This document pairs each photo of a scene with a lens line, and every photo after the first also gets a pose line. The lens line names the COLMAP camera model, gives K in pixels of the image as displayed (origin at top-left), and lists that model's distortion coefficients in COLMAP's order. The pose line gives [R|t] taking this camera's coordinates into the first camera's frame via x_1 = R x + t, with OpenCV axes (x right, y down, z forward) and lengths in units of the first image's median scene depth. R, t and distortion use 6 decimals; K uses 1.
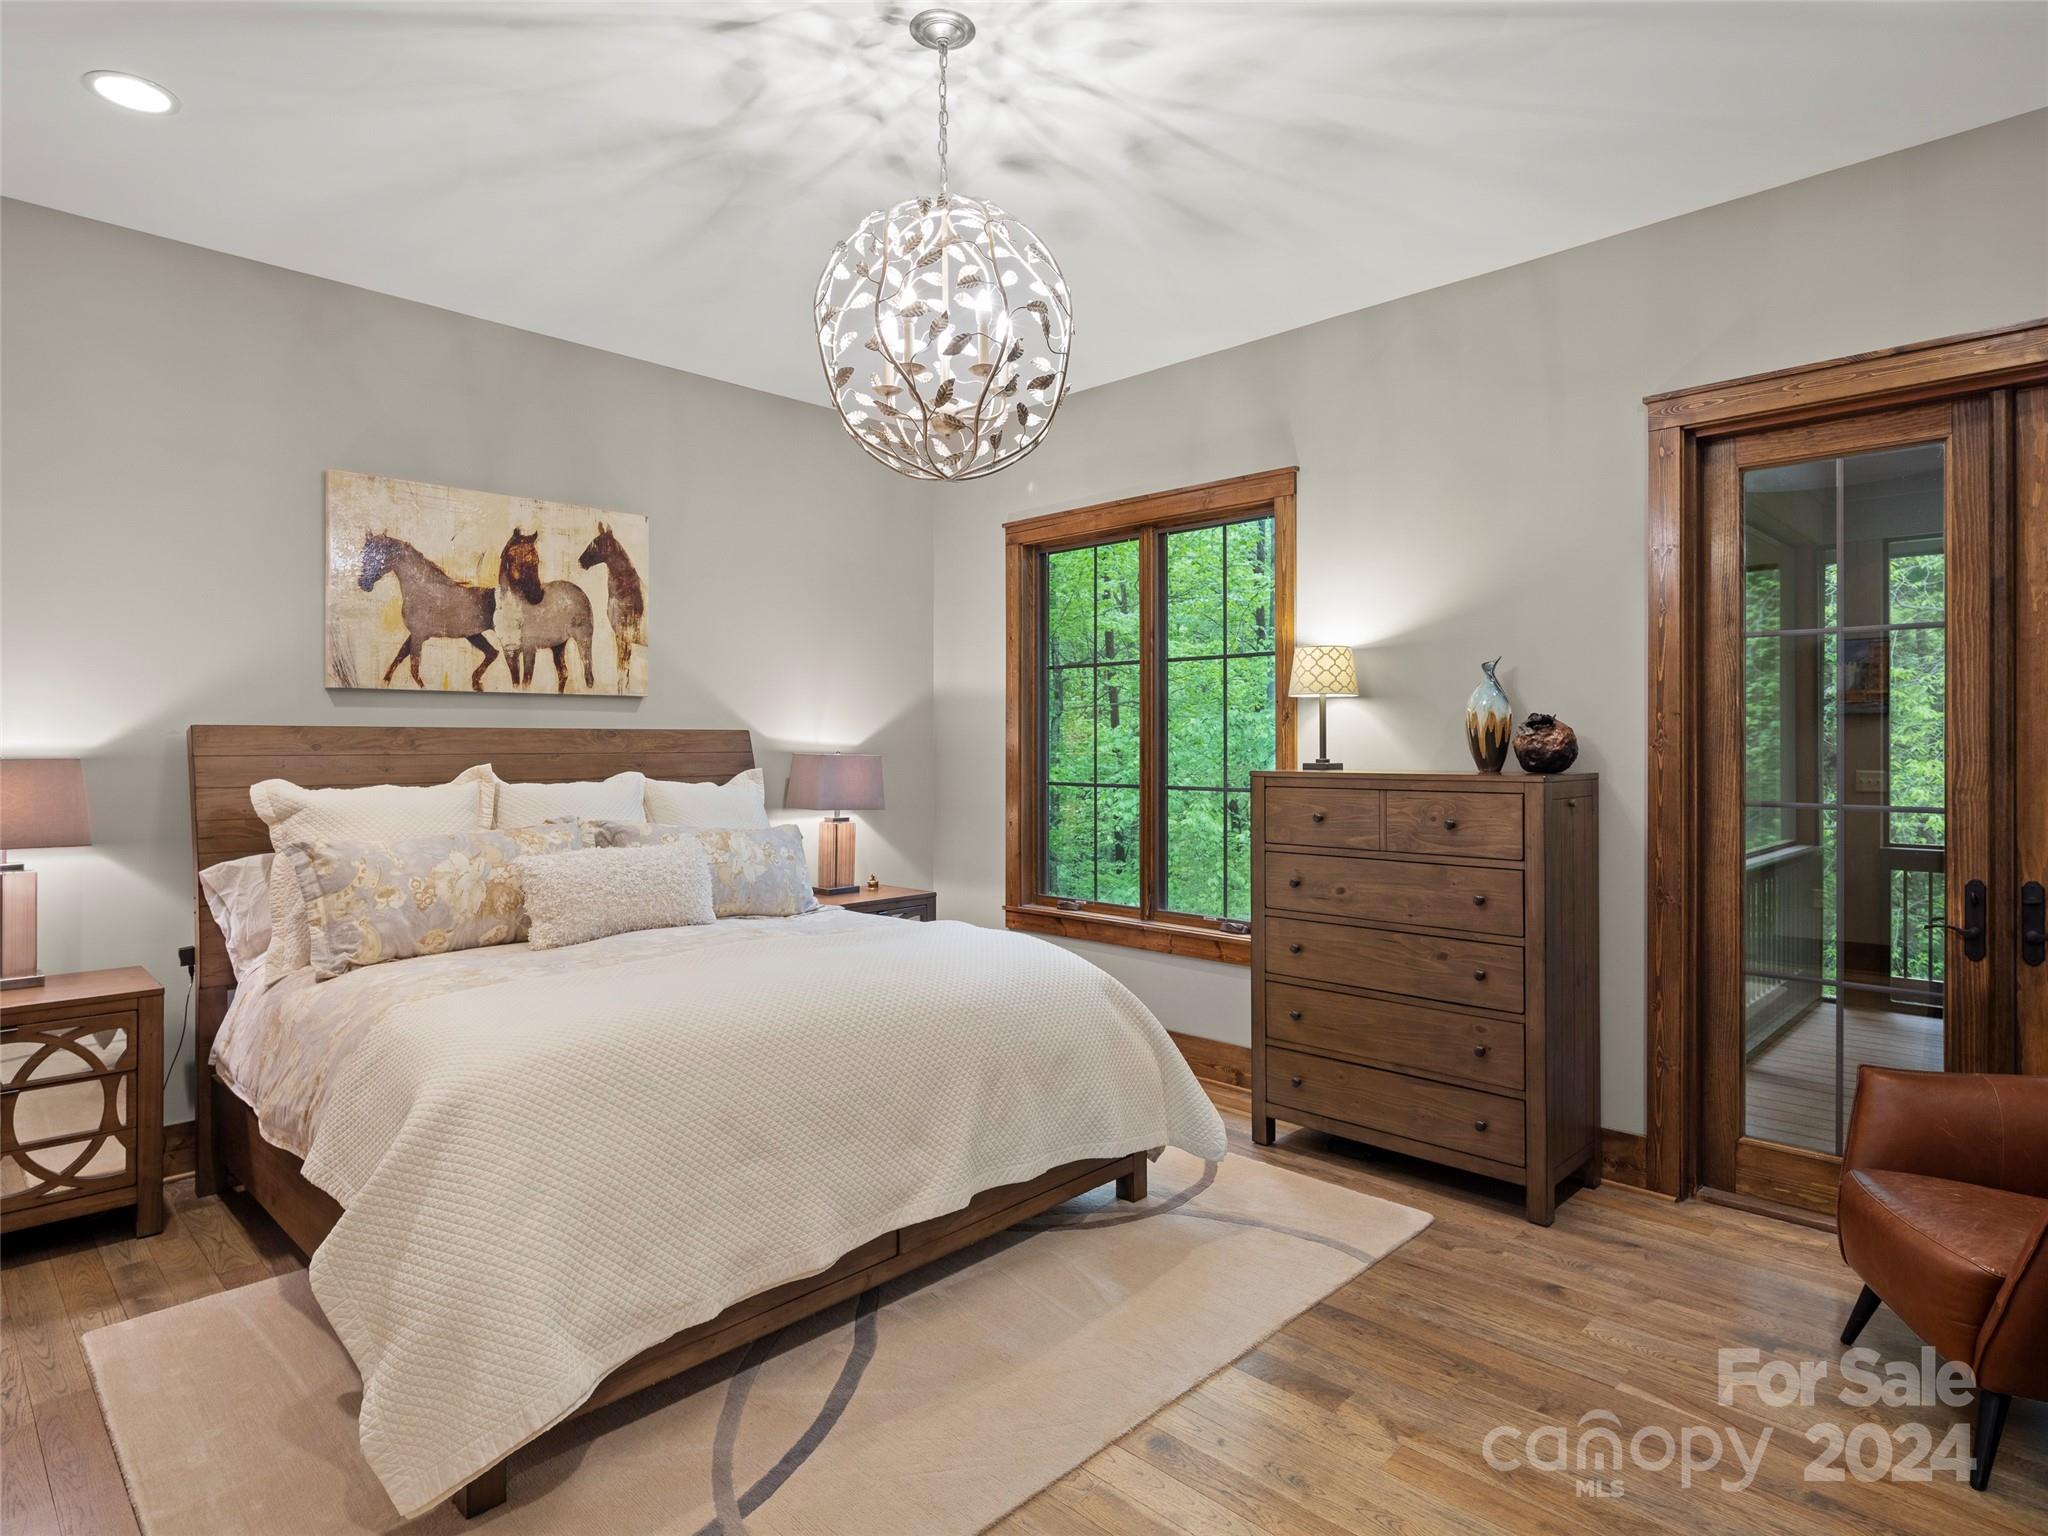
lens RADIAL K [[1120.7, 0, 1015.8], [0, 1120.7, 754.0], [0, 0, 1]] dist [0.006214, -0.003061]
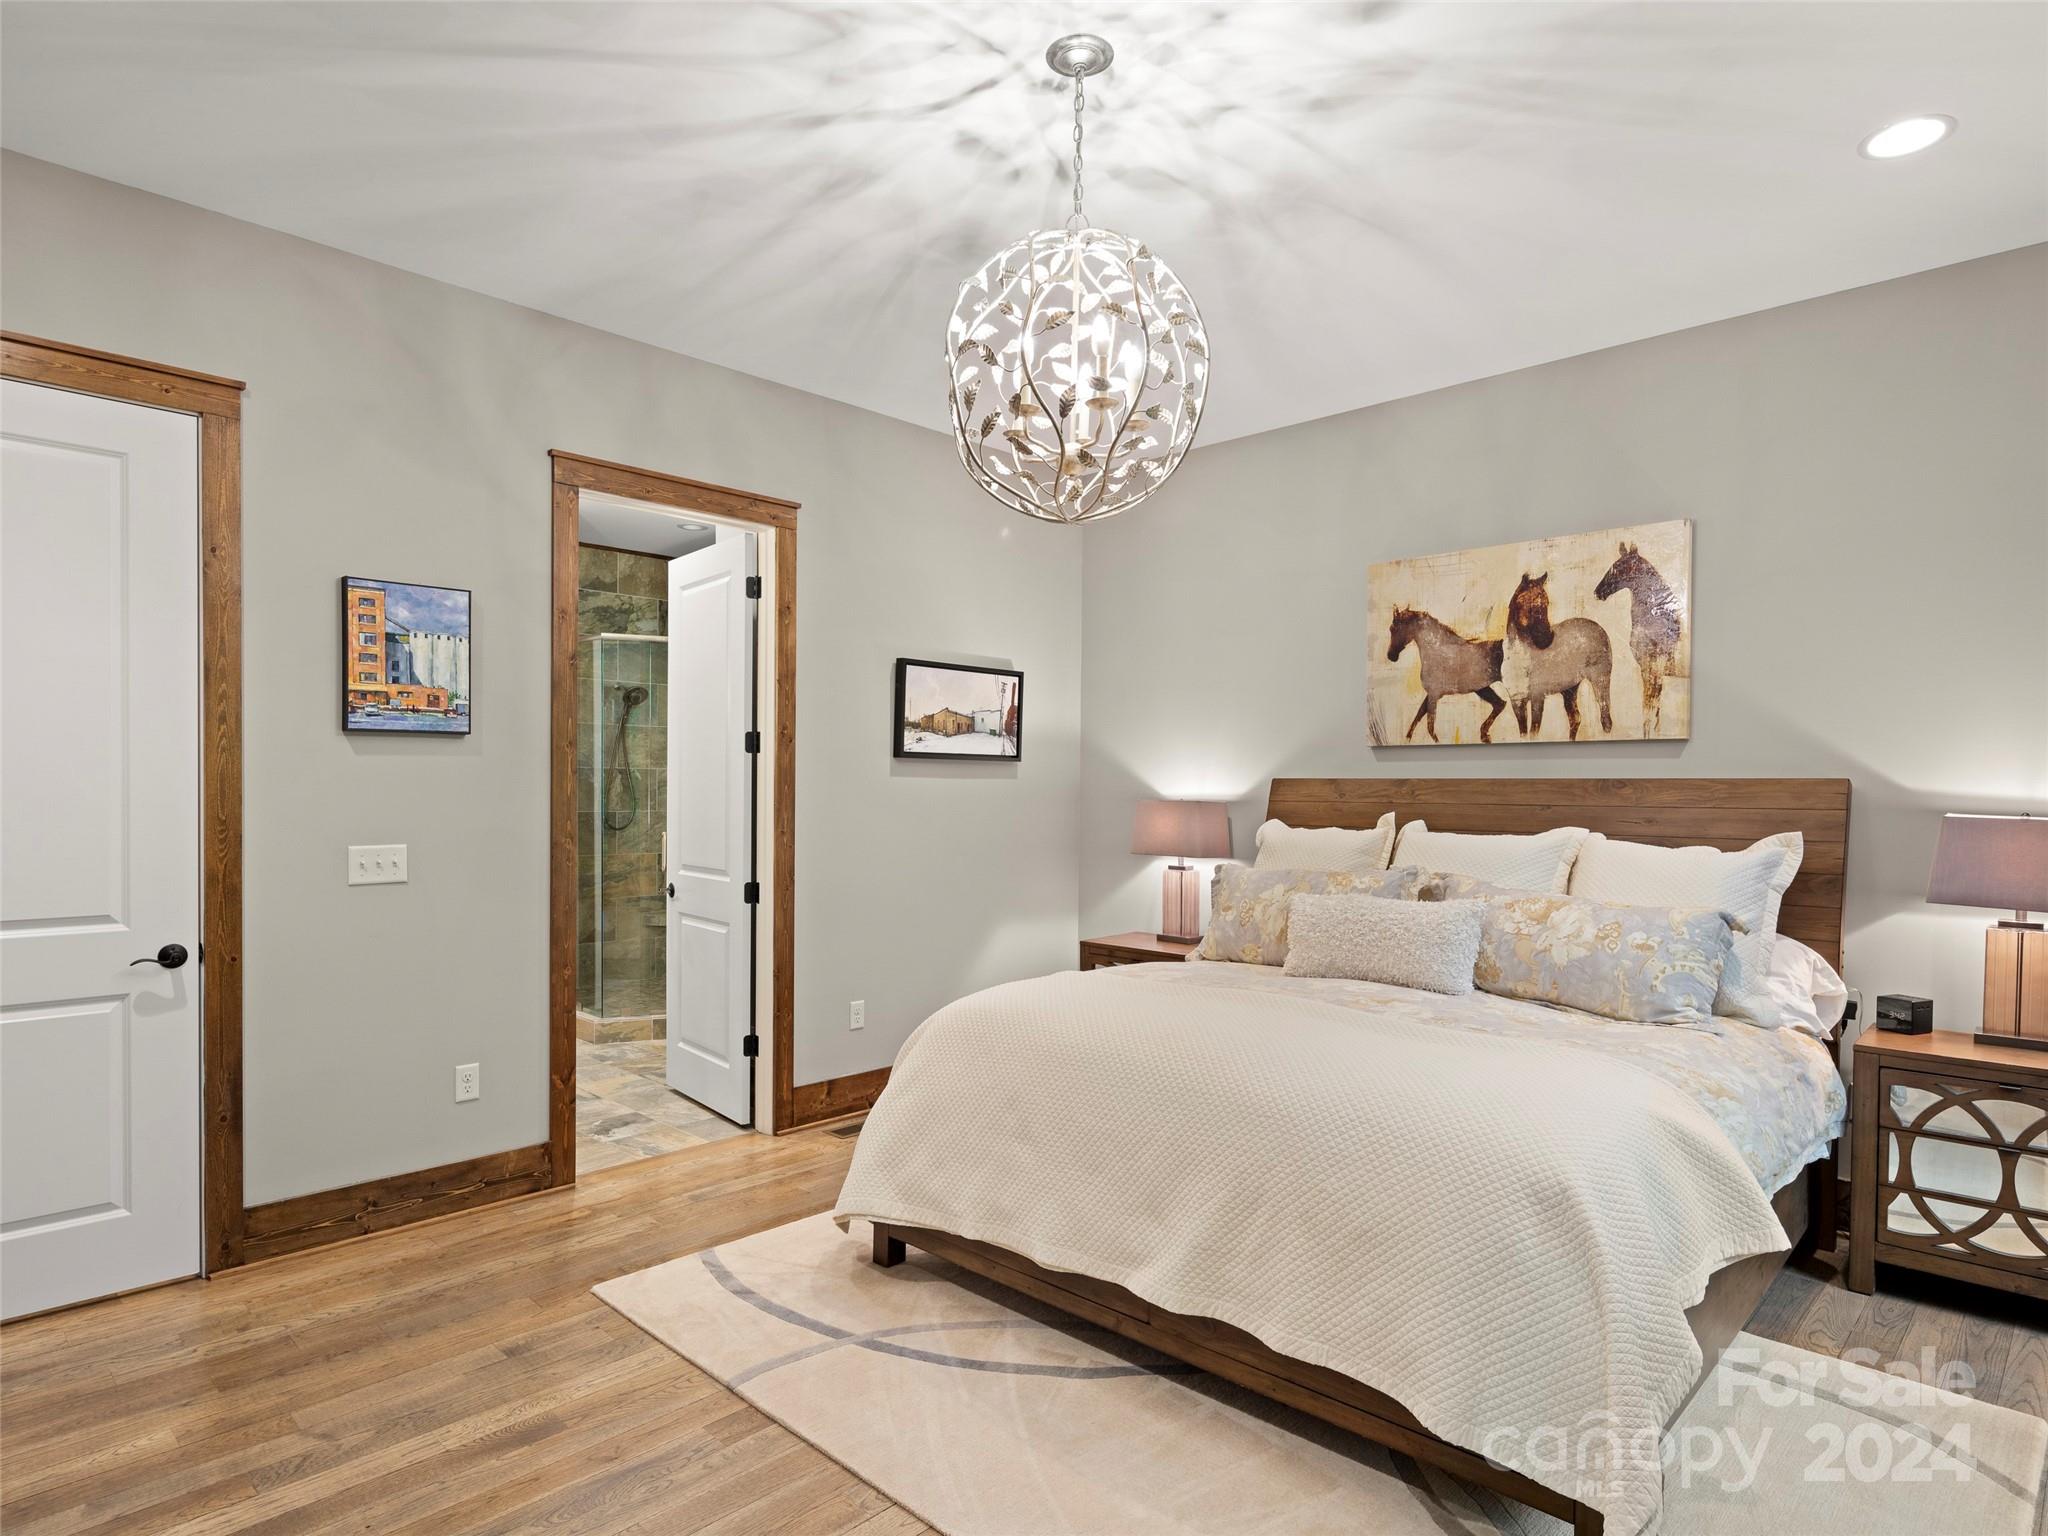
lens RADIAL K [[1120.7, 0, 994.8], [0, 1120.7, 810.5], [0, 0, 1]] dist [0.006214, -0.003061]
pose [[0.012291, 0.018703, -0.999750, 0.531326], [-0.019855, 0.999632, 0.018457, -0.004508], [0.999727, 0.019623, 0.012658, 0.534416]]
